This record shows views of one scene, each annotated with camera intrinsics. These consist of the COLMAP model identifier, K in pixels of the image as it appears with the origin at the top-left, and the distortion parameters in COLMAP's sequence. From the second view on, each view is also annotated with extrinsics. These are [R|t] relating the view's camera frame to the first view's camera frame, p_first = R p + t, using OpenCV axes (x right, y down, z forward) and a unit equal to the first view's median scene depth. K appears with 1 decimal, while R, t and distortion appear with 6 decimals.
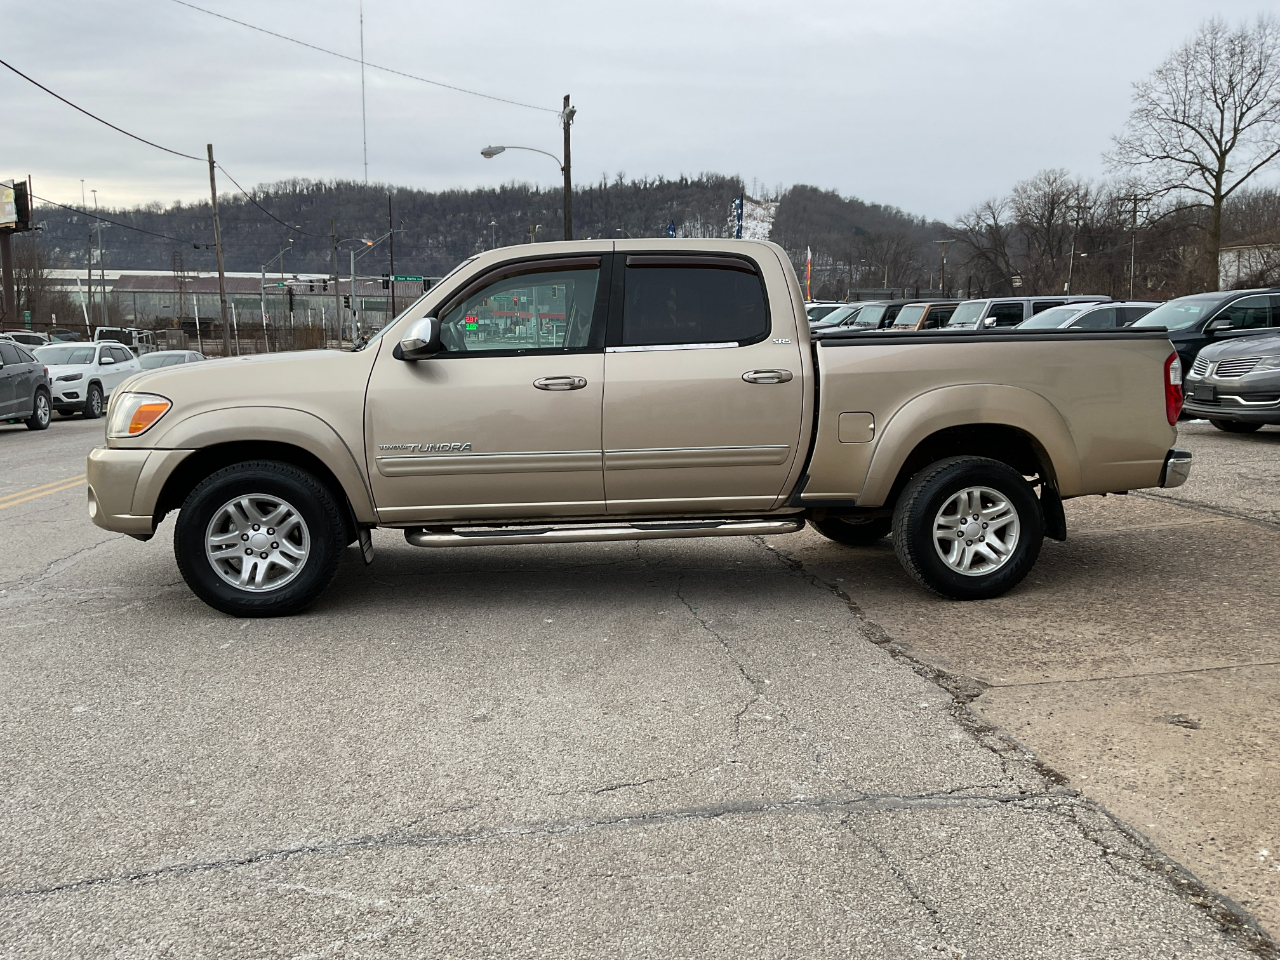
lens RADIAL K [[1054.3, 0, 634.6], [0, 1054.3, 470.8], [0, 0, 1]] dist [0.057377, -0.101444]
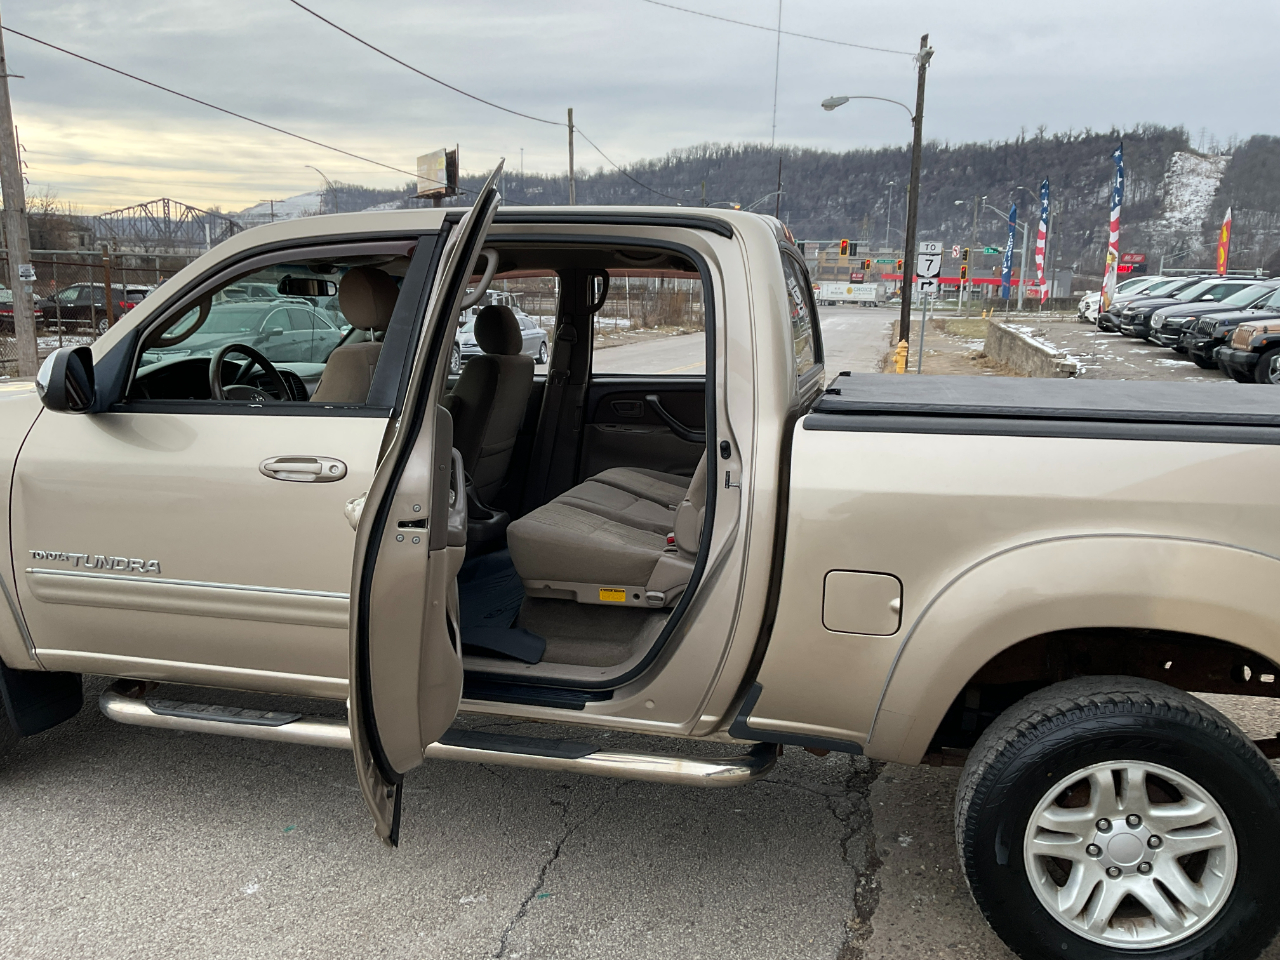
lens RADIAL K [[1054.3, 0, 636.2], [0, 1054.3, 477.5], [0, 0, 1]] dist [0.057377, -0.101444]
pose [[0.935207, 0.083918, -0.344014, 0.267485], [-0.070053, 0.996158, 0.052561, -0.112617], [0.347102, -0.025056, 0.937492, 0.502470]]
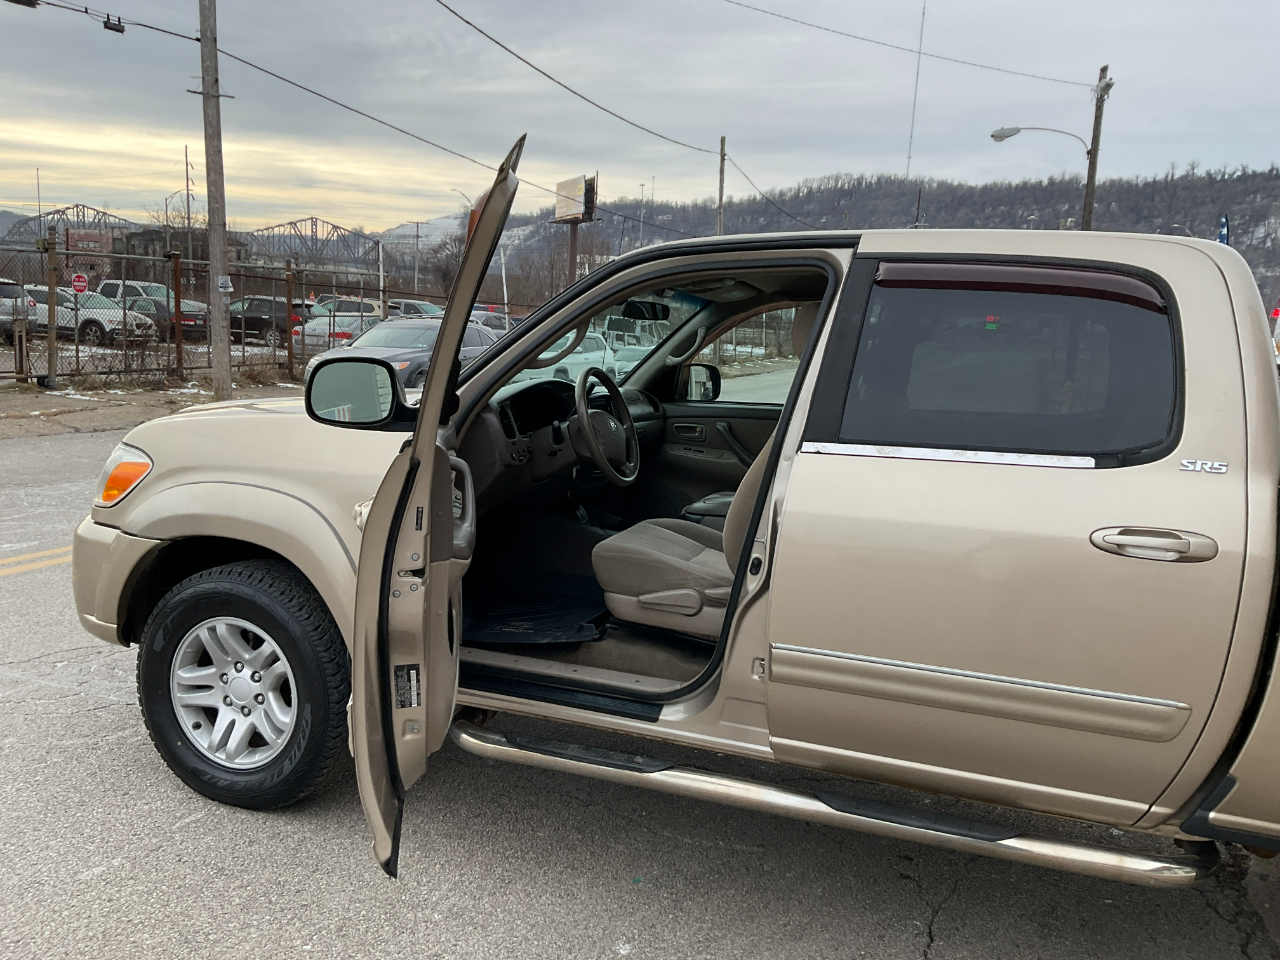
lens RADIAL K [[1054.3, 0, 639.1], [0, 1054.3, 474.7], [0, 0, 1]] dist [0.057377, -0.101444]
pose [[0.888125, 0.118198, -0.444142, 0.124043], [-0.114262, 0.992808, 0.035729, -0.105092], [0.445171, 0.019016, 0.895244, 0.483470]]
